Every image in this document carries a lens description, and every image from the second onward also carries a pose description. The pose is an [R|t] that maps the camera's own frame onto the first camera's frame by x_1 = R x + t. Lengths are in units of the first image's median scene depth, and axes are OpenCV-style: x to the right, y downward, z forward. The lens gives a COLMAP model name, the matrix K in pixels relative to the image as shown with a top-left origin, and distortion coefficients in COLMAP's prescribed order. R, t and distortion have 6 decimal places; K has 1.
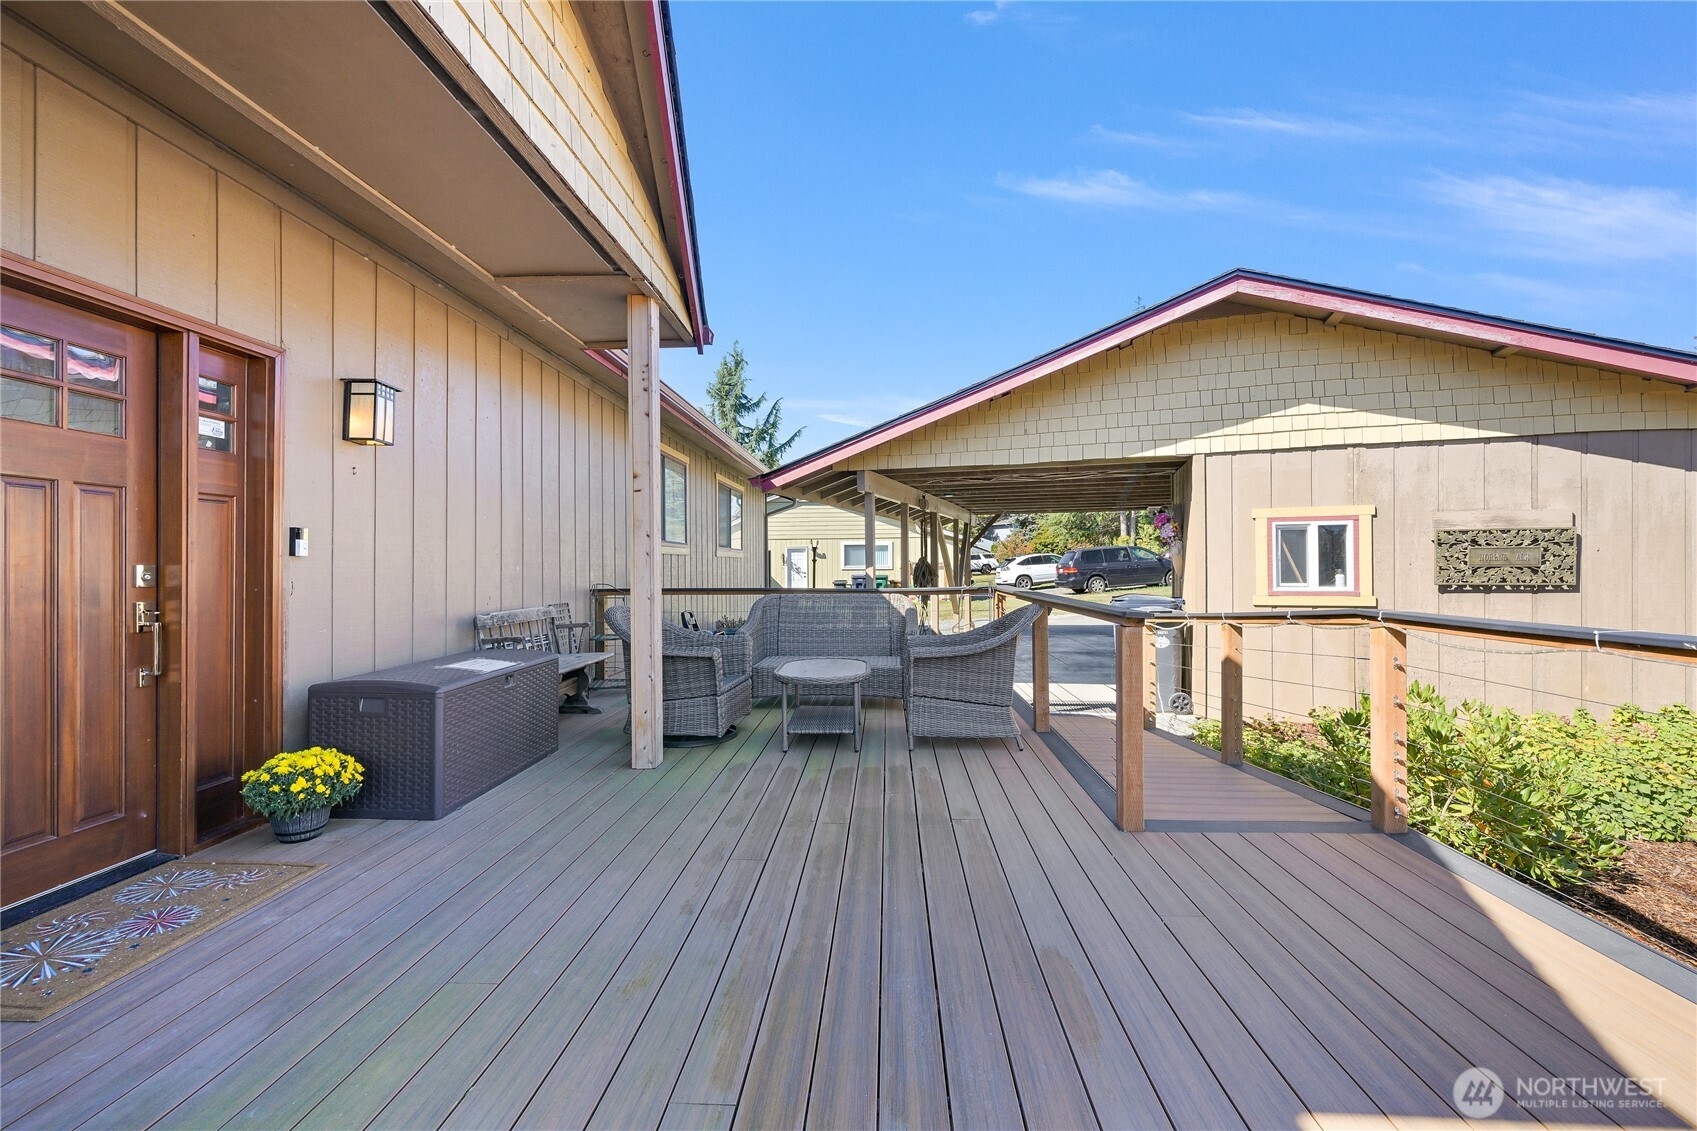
lens RADIAL K [[710.9, 0, 848.5], [0, 710.9, 565.5], [0, 0, 1]] dist [-0.000912, -0.000297]
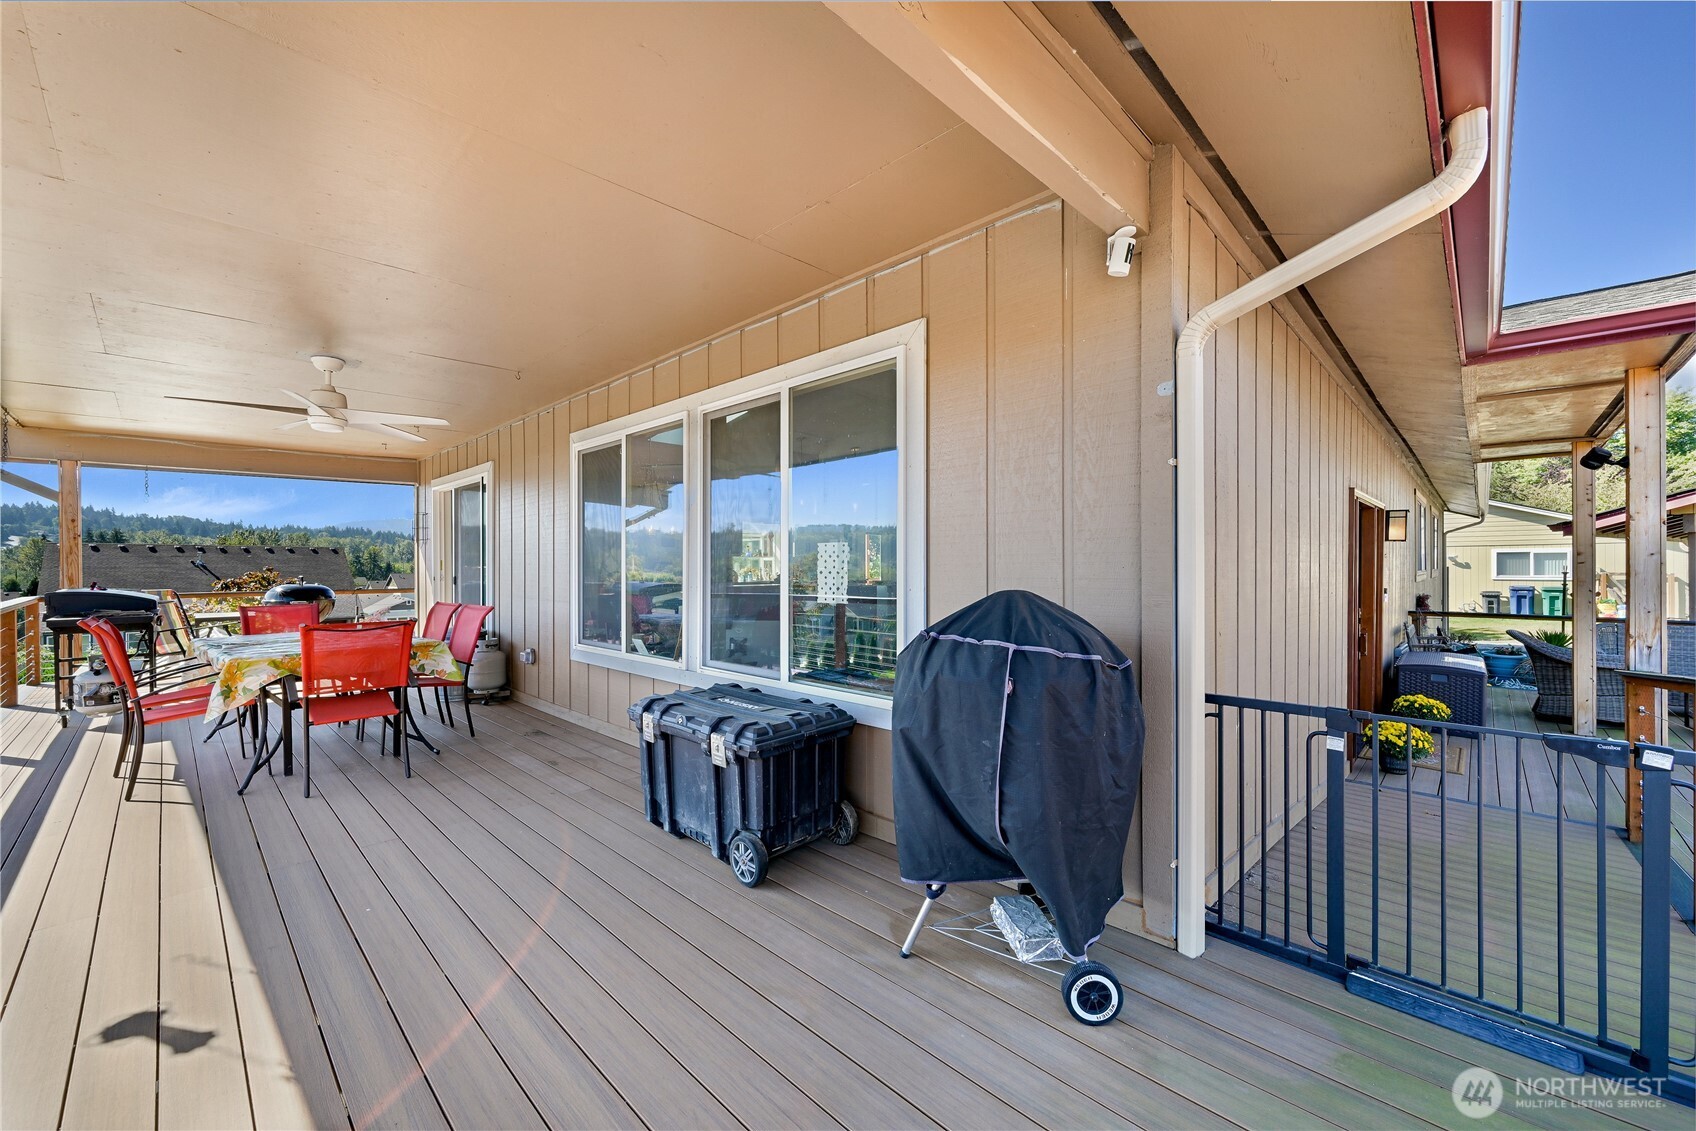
lens RADIAL K [[663.1, 0, 848.0], [0, 663.1, 565.5], [0, 0, 1]] dist [0.001369, 0.000341]
pose [[0.760041, 0.003024, -0.649868, -0.375572], [-0.000698, 0.999992, 0.003836, -0.067280], [0.649875, -0.002462, 0.760037, -0.789617]]
